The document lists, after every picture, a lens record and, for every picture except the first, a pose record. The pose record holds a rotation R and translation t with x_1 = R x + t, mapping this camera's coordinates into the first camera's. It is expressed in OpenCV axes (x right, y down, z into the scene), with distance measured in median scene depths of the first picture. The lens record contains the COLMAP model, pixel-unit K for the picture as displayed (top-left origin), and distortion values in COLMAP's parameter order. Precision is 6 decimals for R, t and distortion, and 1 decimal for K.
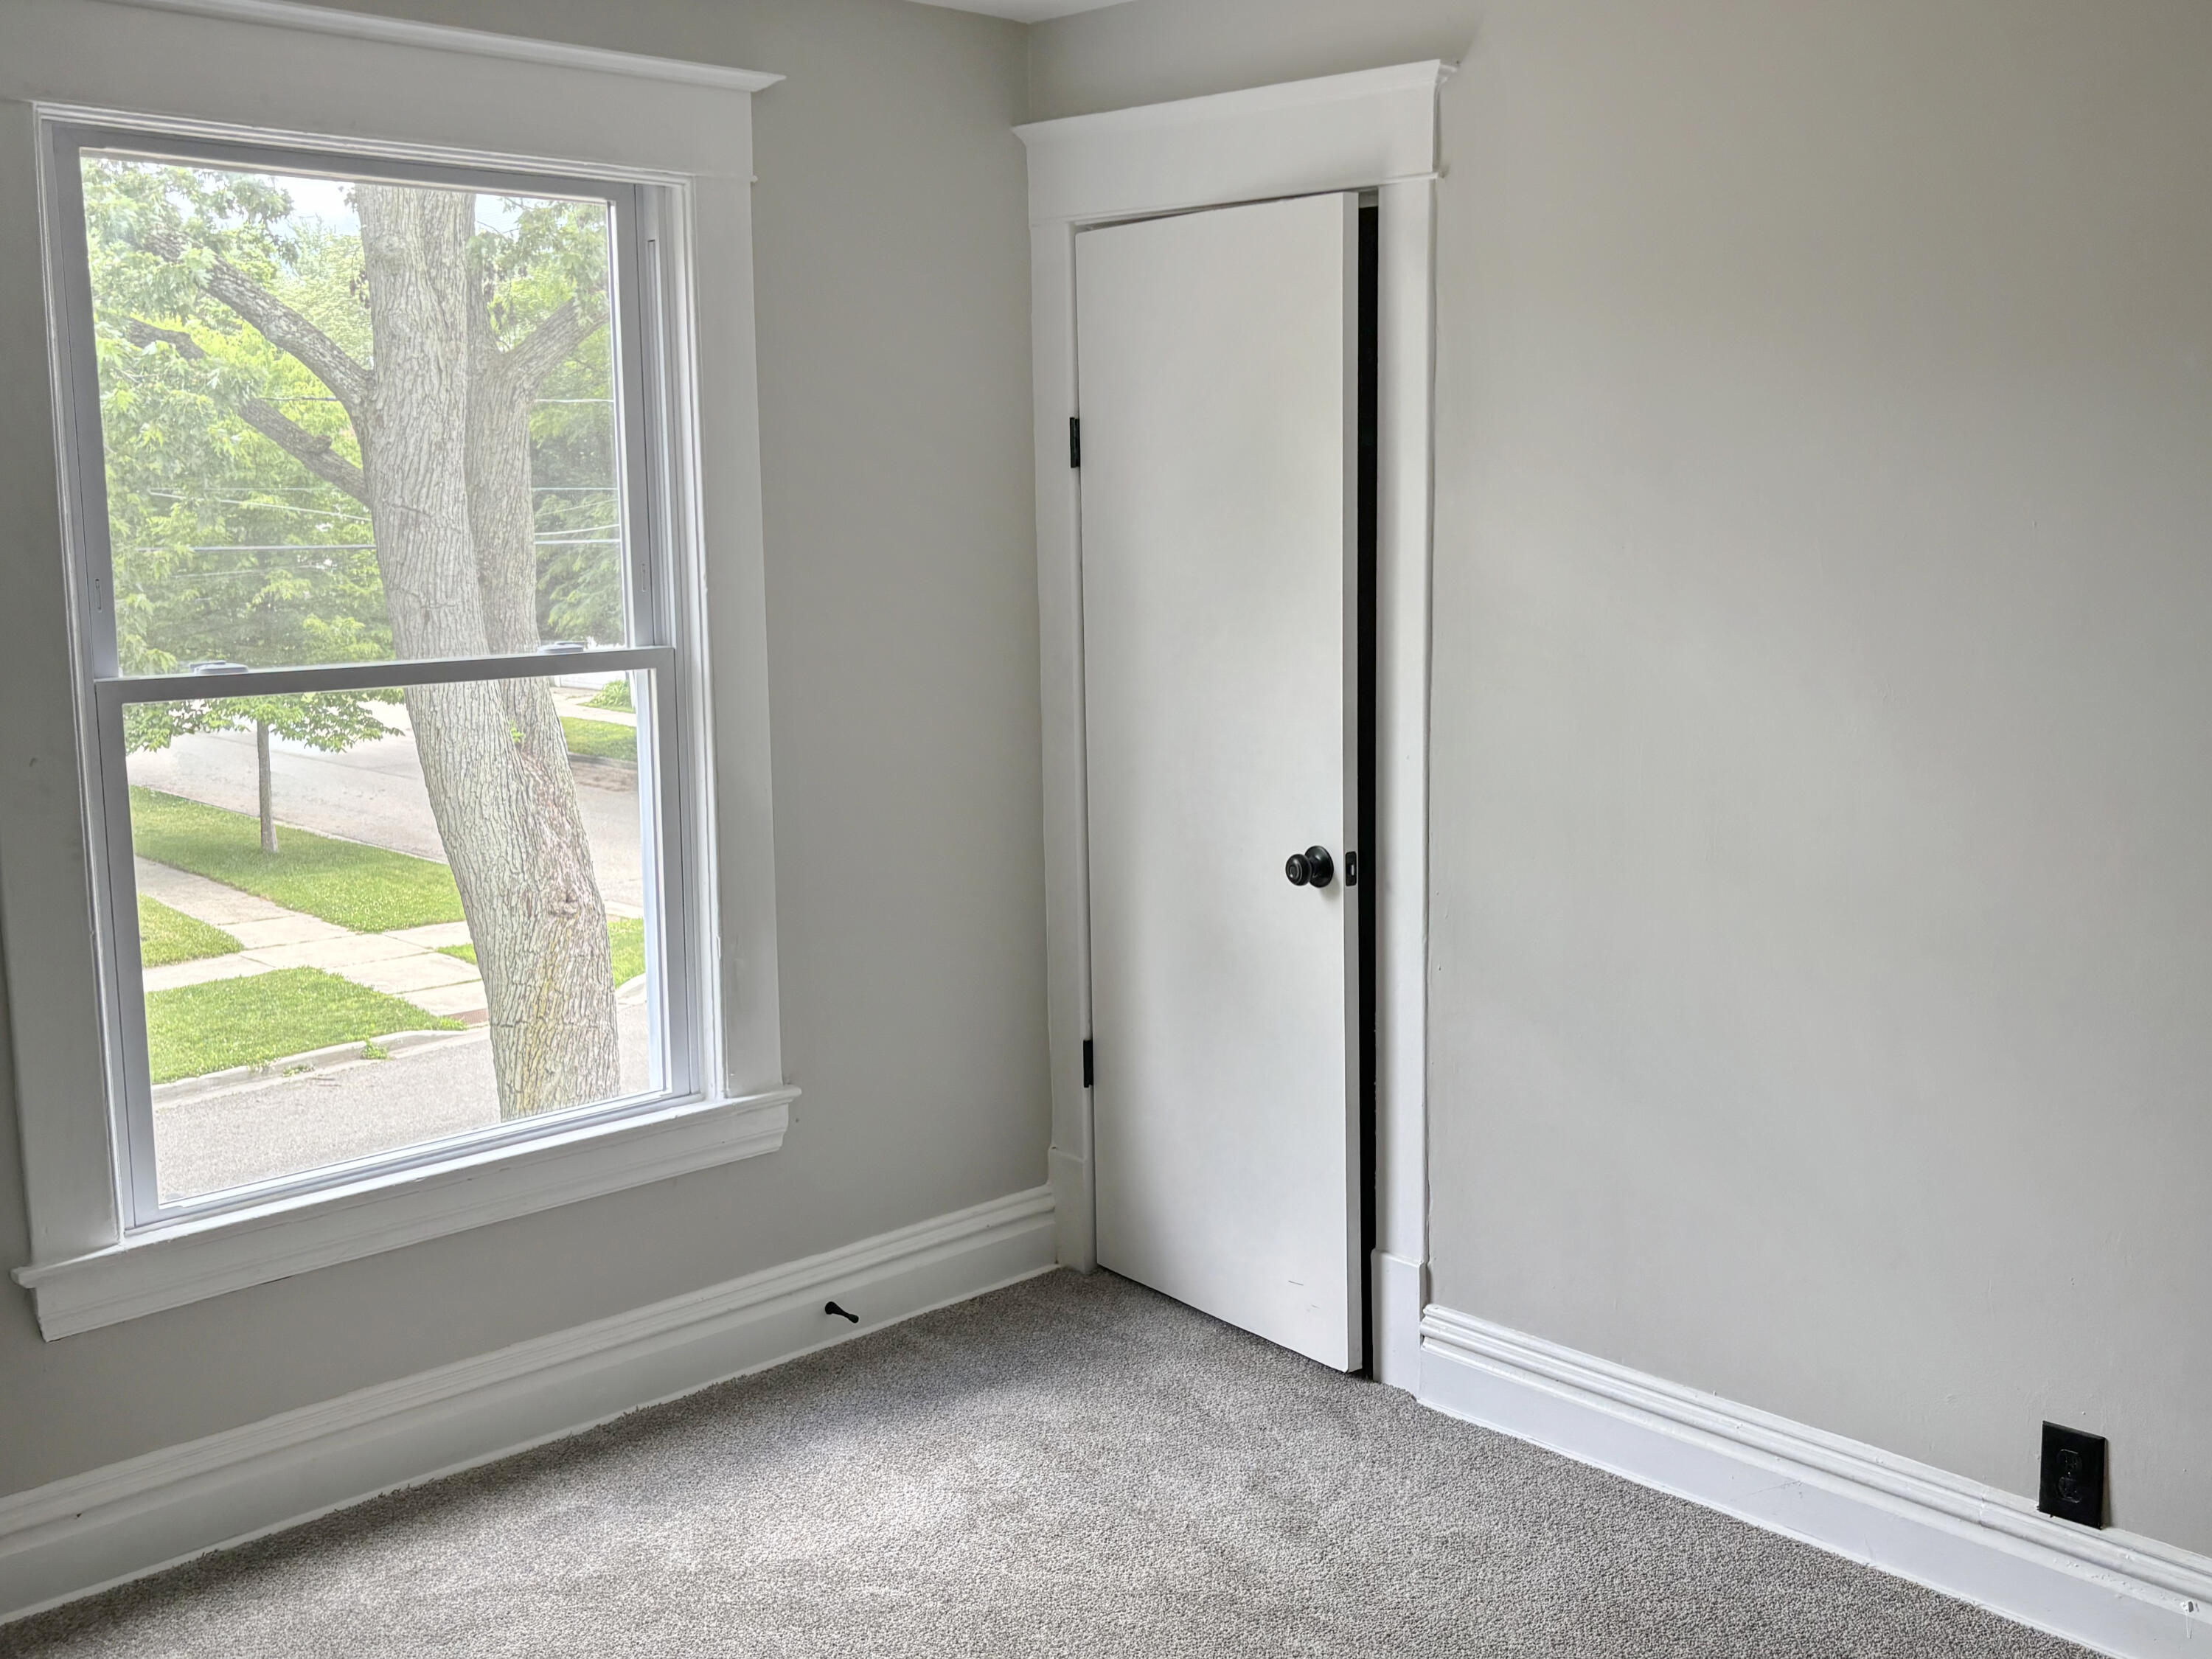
lens RADIAL K [[2210.4, 0, 1104.8], [0, 2210.4, 809.8], [0, 0, 1]] dist [0.037934, 0.000000]
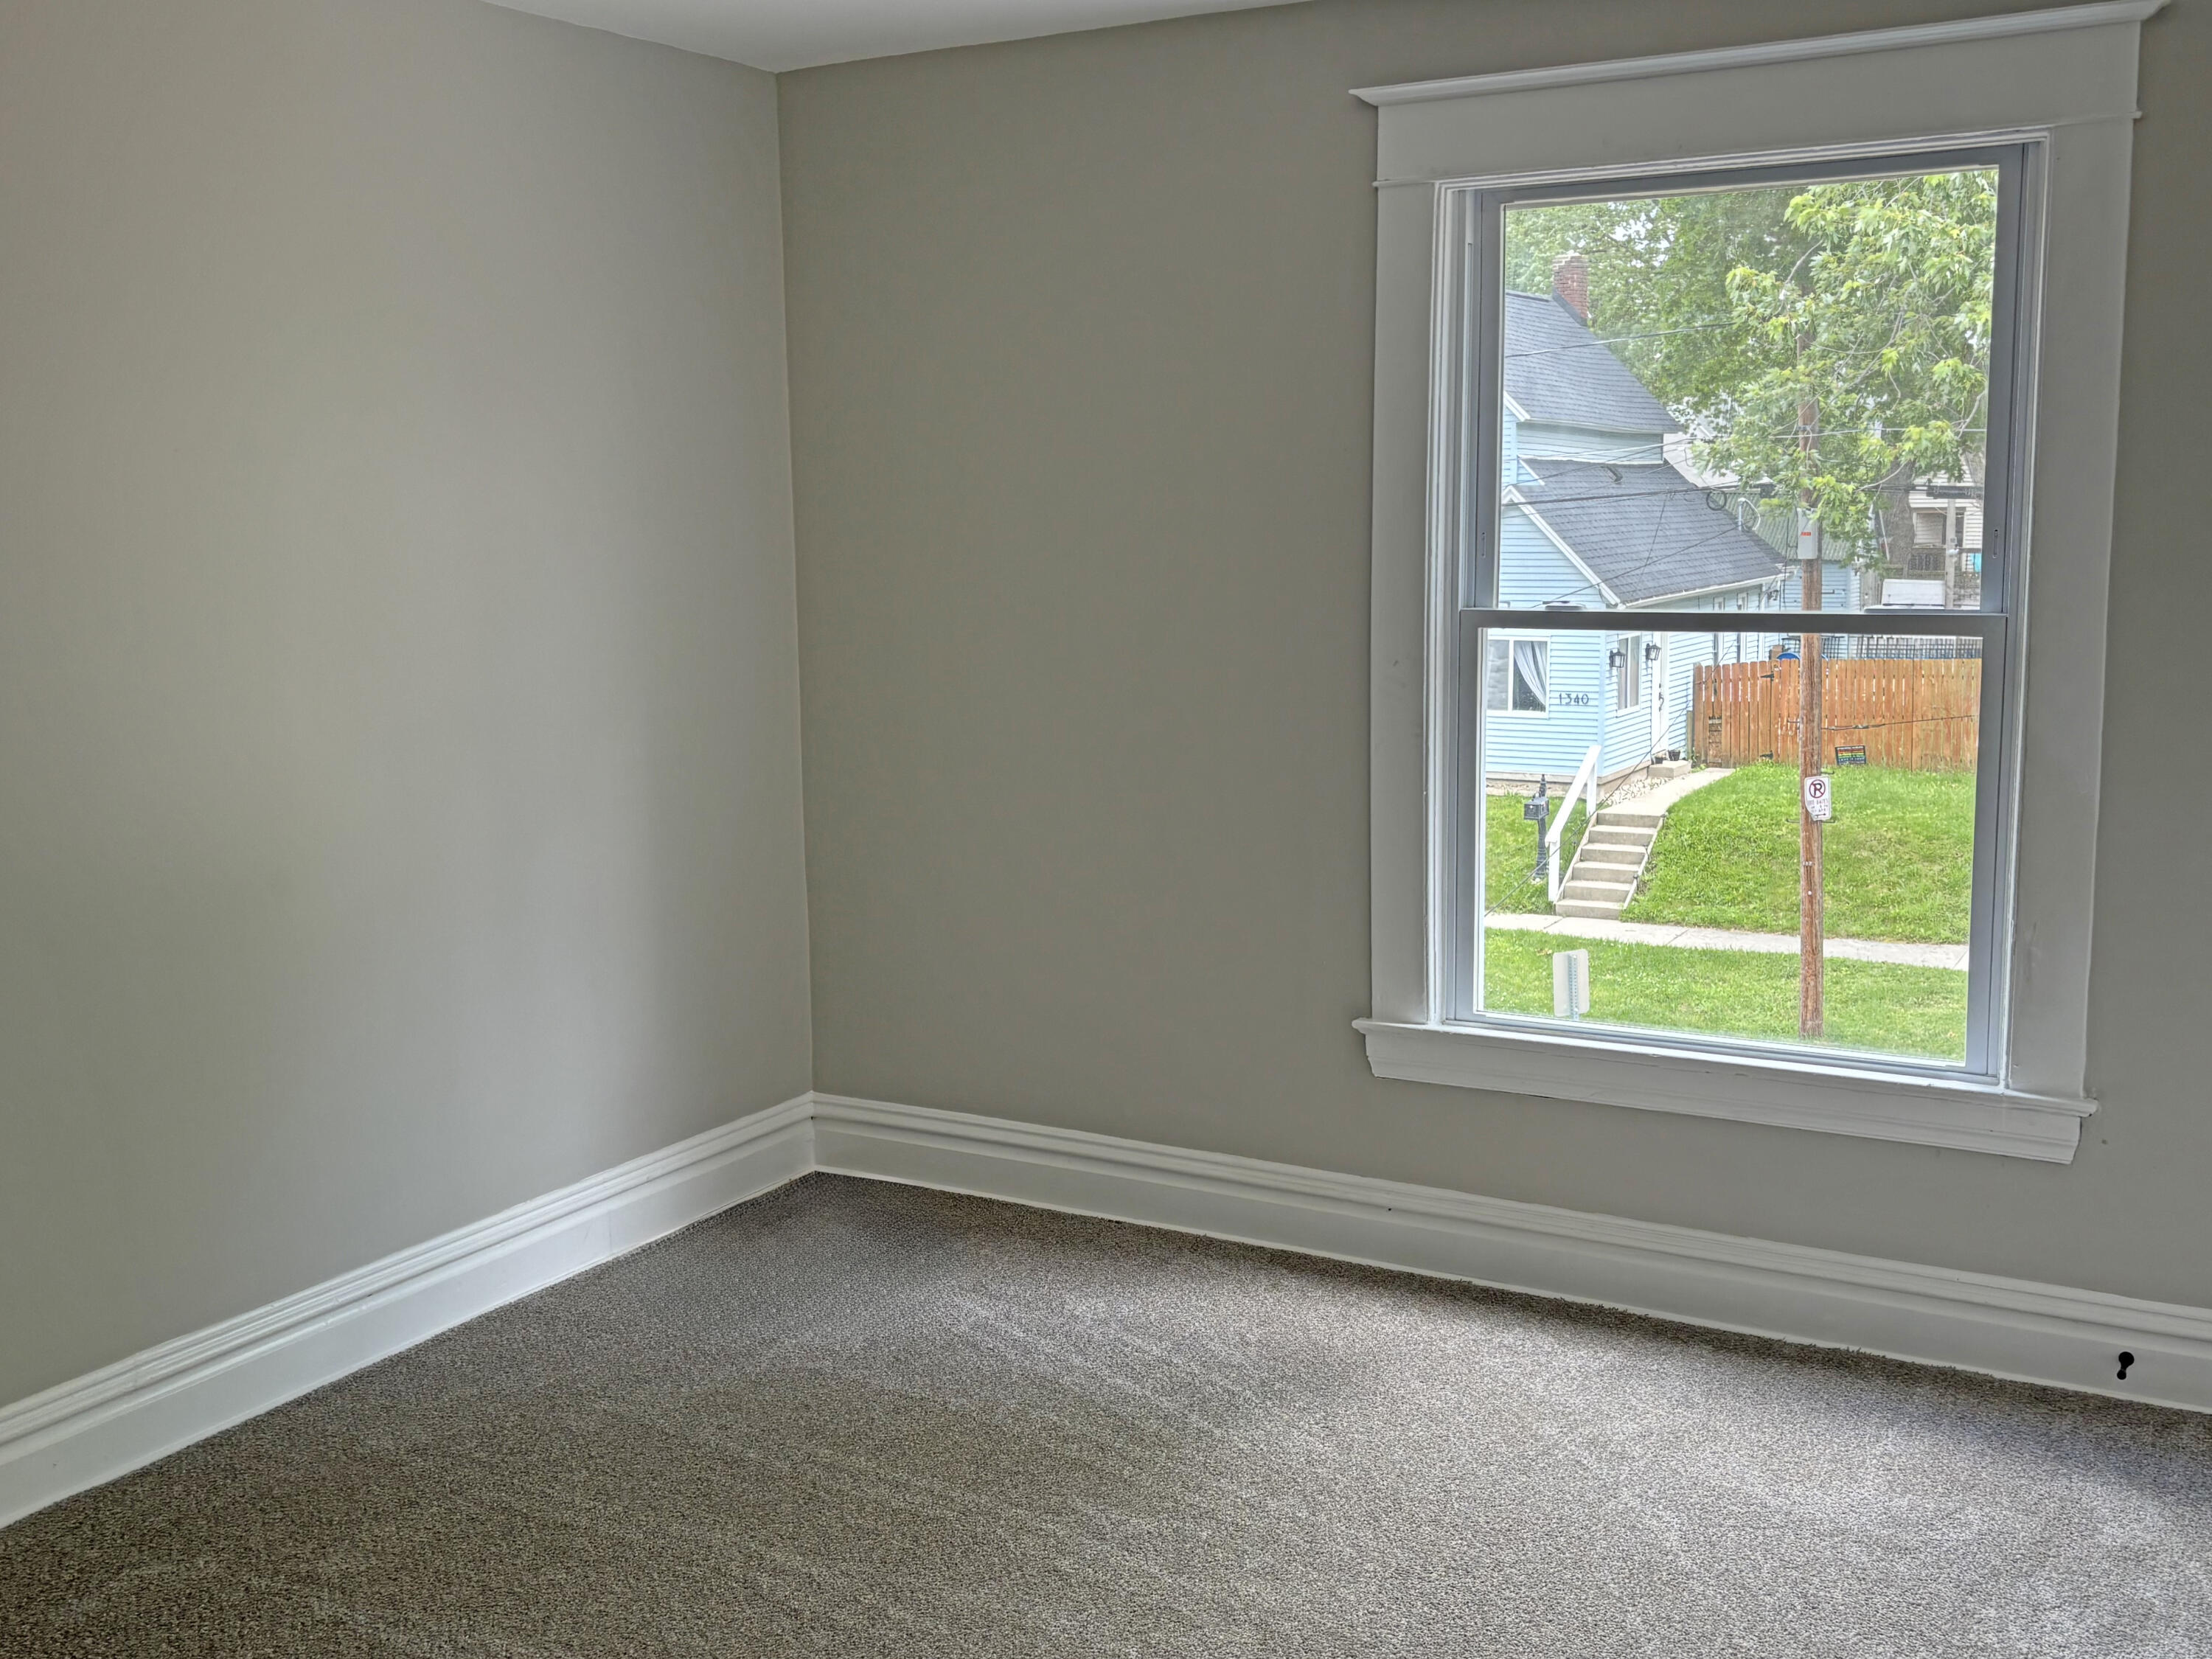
lens RADIAL K [[2210.4, 0, 1111.0], [0, 2210.4, 810.0], [0, 0, 1]] dist [0.037934, 0.000000]
pose [[0.295023, 0.142891, -0.944745, 0.662678], [-0.125393, 0.985993, 0.109973, -0.050335], [0.947227, 0.086020, 0.308808, 0.349127]]
